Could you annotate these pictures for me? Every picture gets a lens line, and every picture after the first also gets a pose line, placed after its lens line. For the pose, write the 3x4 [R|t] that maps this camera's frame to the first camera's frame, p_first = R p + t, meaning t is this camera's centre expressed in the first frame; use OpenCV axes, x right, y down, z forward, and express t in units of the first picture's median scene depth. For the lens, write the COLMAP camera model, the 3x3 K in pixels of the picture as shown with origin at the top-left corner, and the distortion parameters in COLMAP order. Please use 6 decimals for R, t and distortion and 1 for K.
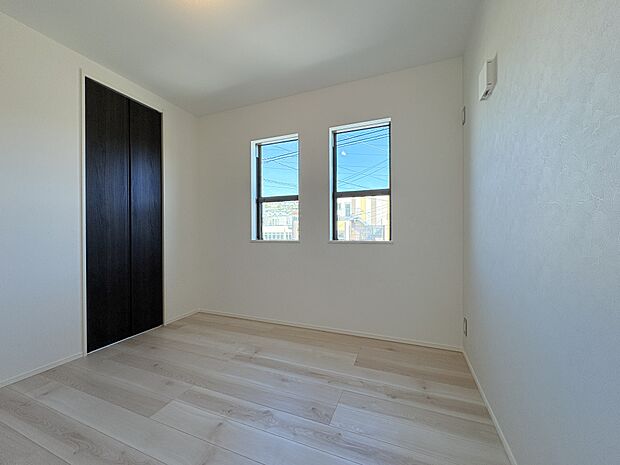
lens RADIAL K [[246.2, 0, 295.6], [0, 246.2, 237.4], [0, 0, 1]] dist [0.000066, 0.000344]
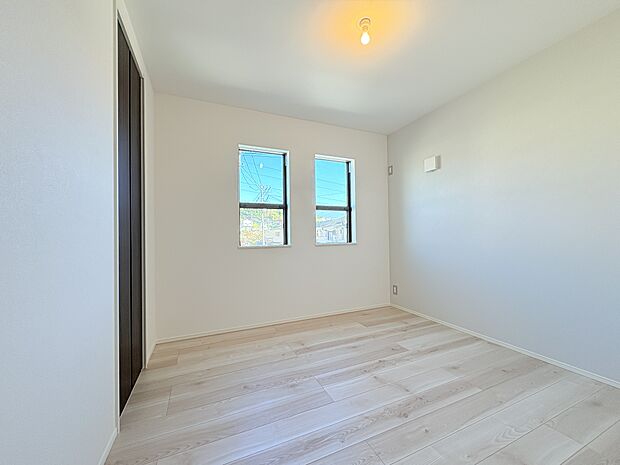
lens RADIAL K [[246.2, 0, 309.7], [0, 246.2, 233.6], [0, 0, 1]] dist [0.000066, 0.000344]
pose [[0.700004, 0.002913, 0.714133, -0.929370], [0.031593, 0.998886, -0.035042, 0.000689], [-0.713440, 0.047092, 0.699132, 0.162676]]
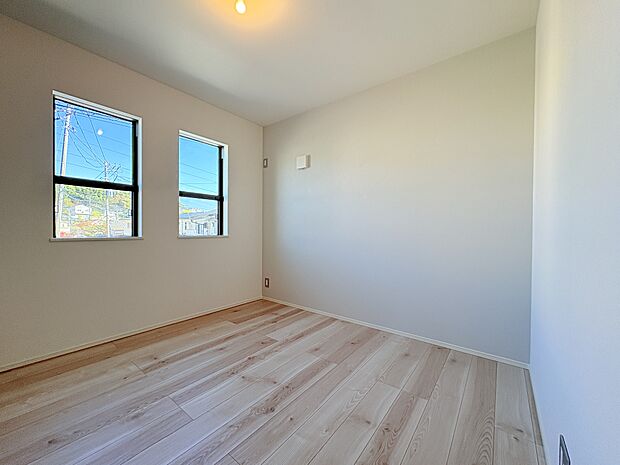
lens RADIAL K [[246.2, 0, 310.5], [0, 246.2, 233.9], [0, 0, 1]] dist [0.000066, 0.000344]
pose [[0.272009, -0.005392, 0.962280, -0.870716], [0.017630, 0.999844, 0.000619, 0.011639], [-0.962133, 0.016797, 0.272062, 0.183114]]
